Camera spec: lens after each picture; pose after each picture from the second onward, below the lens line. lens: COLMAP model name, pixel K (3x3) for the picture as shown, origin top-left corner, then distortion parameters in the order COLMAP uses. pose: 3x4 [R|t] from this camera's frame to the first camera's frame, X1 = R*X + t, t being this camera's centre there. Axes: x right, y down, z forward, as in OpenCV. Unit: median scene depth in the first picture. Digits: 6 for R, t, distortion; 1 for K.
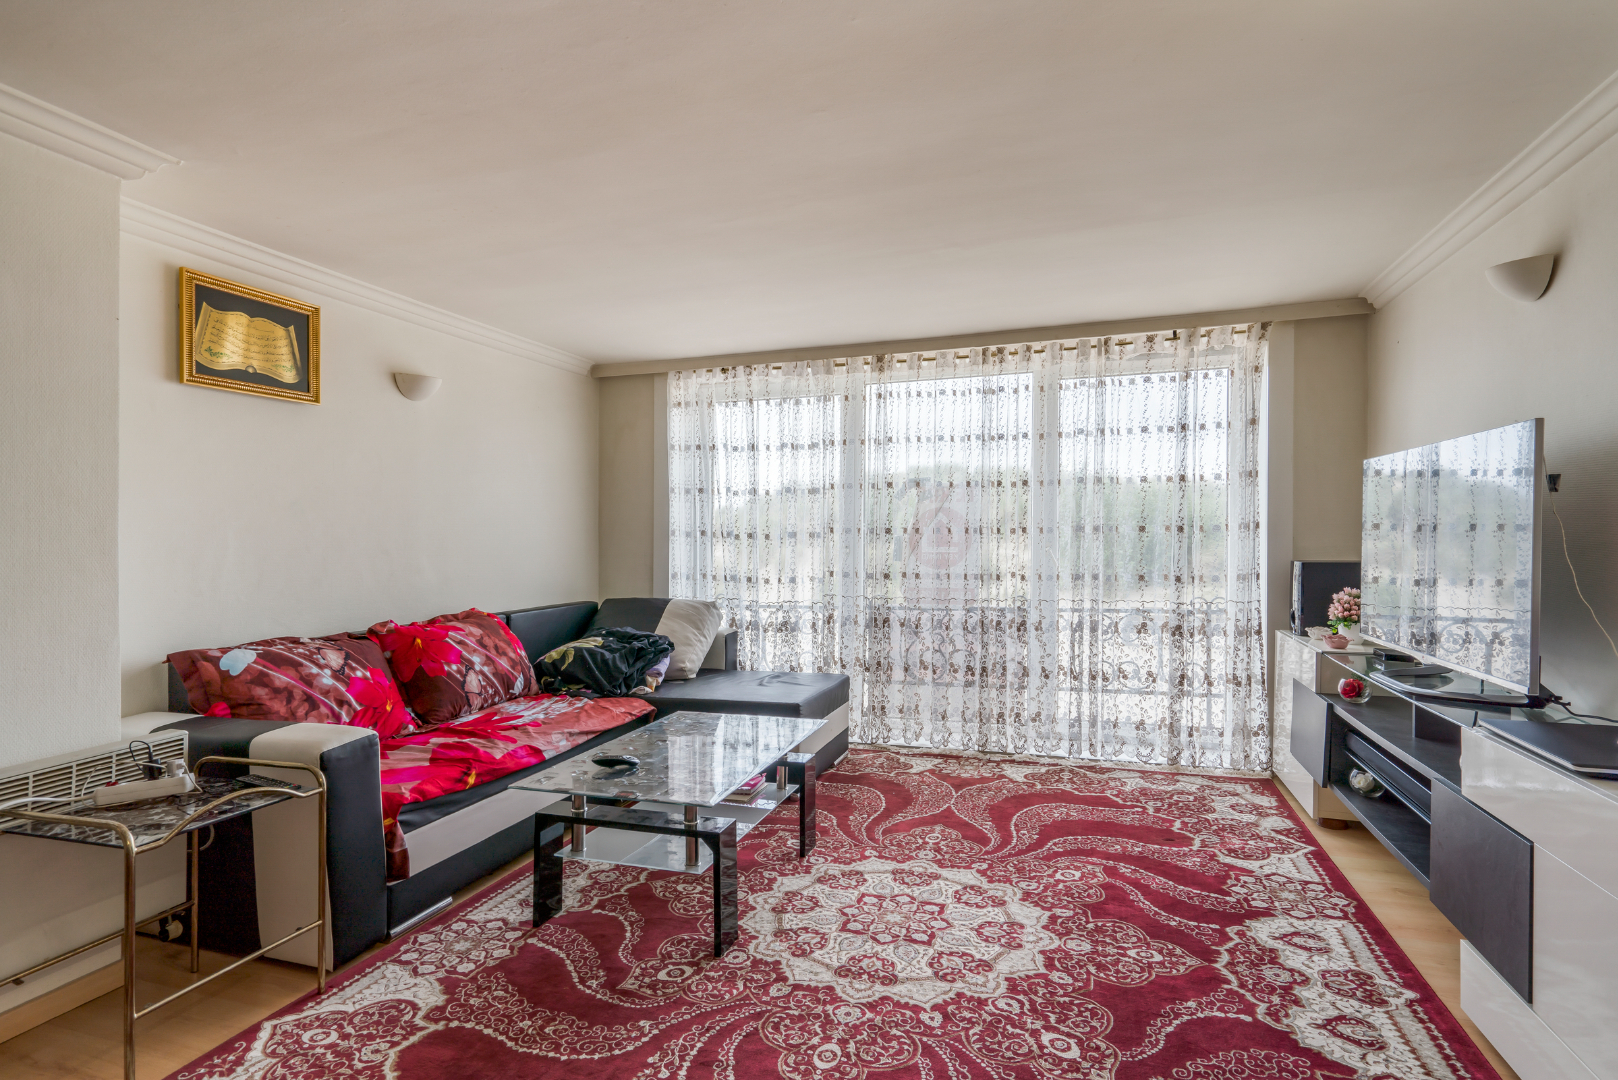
lens RADIAL K [[814.5, 0, 824.6], [0, 814.5, 535.5], [0, 0, 1]] dist [-0.000437, 0.000070]
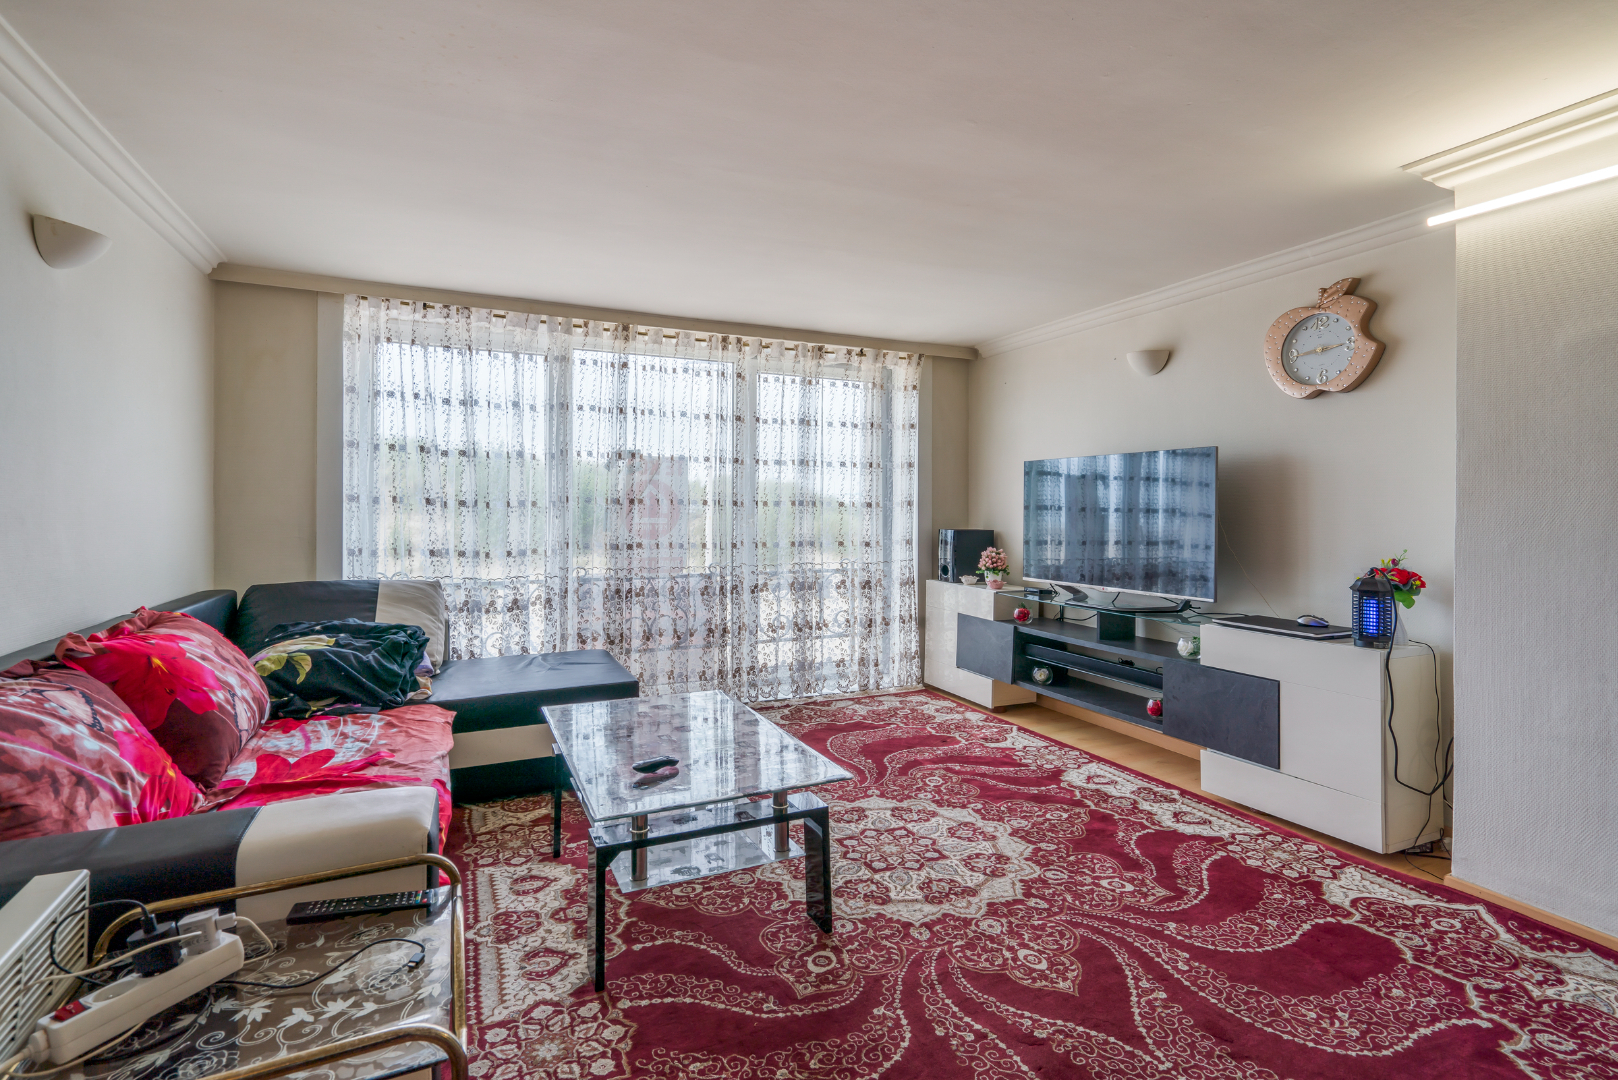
lens RADIAL K [[746.9, 0, 804.9], [0, 746.9, 513.0], [0, 0, 1]] dist [-0.012211, 0.003754]
pose [[0.738101, 0.010870, 0.674602, -0.610233], [-0.013308, 0.999910, -0.001551, 0.011155], [-0.674559, -0.007833, 0.738180, 0.289628]]
